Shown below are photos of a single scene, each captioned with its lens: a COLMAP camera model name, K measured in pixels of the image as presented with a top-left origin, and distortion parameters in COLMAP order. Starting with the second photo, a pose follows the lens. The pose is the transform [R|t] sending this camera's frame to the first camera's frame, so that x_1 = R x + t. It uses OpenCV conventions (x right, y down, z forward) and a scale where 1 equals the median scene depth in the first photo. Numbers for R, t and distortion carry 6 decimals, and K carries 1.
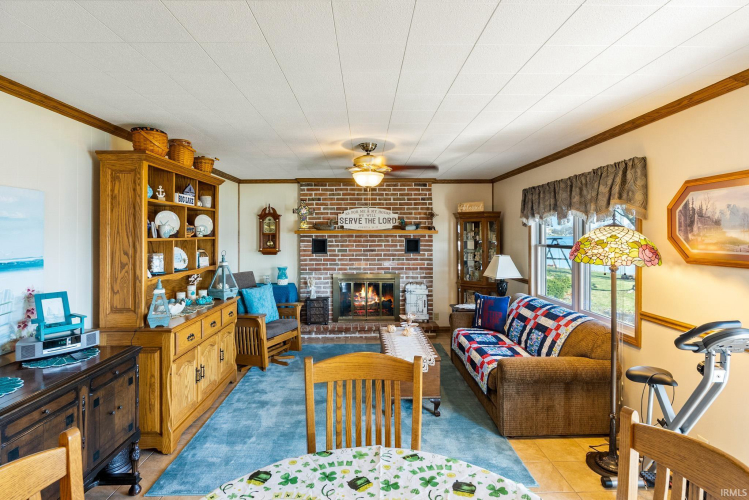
lens RADIAL K [[370.5, 0, 372.8], [0, 370.5, 223.1], [0, 0, 1]] dist [0.000668, 0.000449]
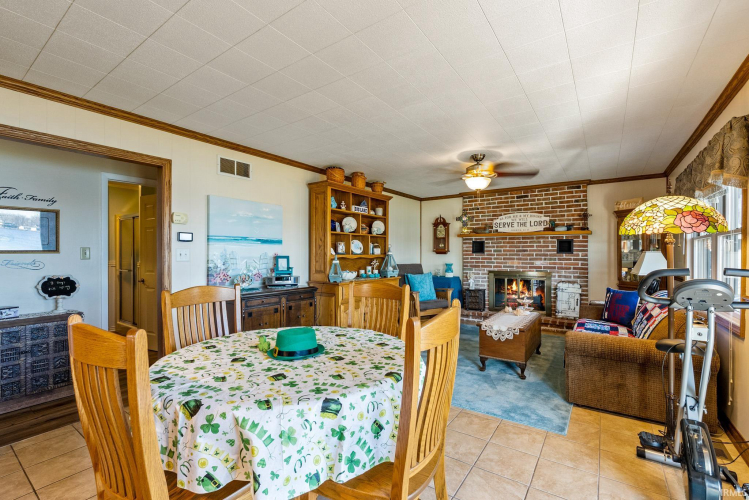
lens RADIAL K [[339.5, 0, 401.9], [0, 339.5, 248.9], [0, 0, 1]] dist [0.002187, -0.001408]
pose [[0.824480, -0.007929, -0.565835, 0.371230], [0.011632, 0.999928, 0.002938, 0.082773], [0.565771, -0.009004, 0.824513, -0.073785]]
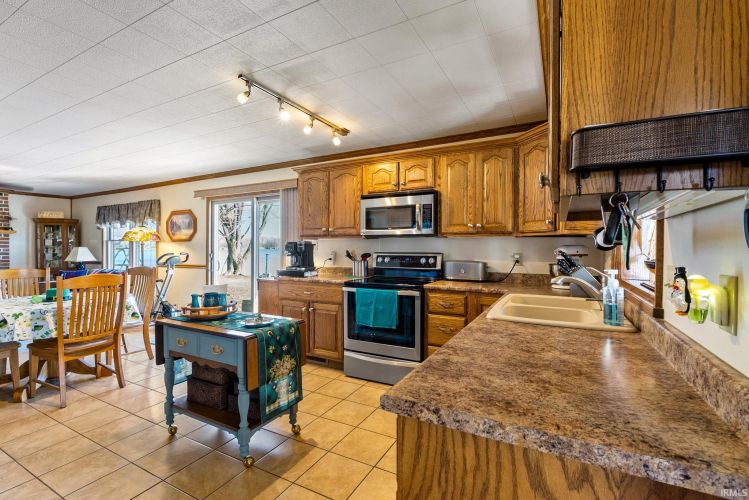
lens RADIAL K [[339.5, 0, 403.6], [0, 339.5, 247.6], [0, 0, 1]] dist [0.002187, -0.001408]
pose [[0.444803, -0.003798, 0.895620, -0.388212], [-0.014696, 0.999825, 0.011539, 0.061010], [-0.895508, -0.018295, 0.444669, -1.010396]]
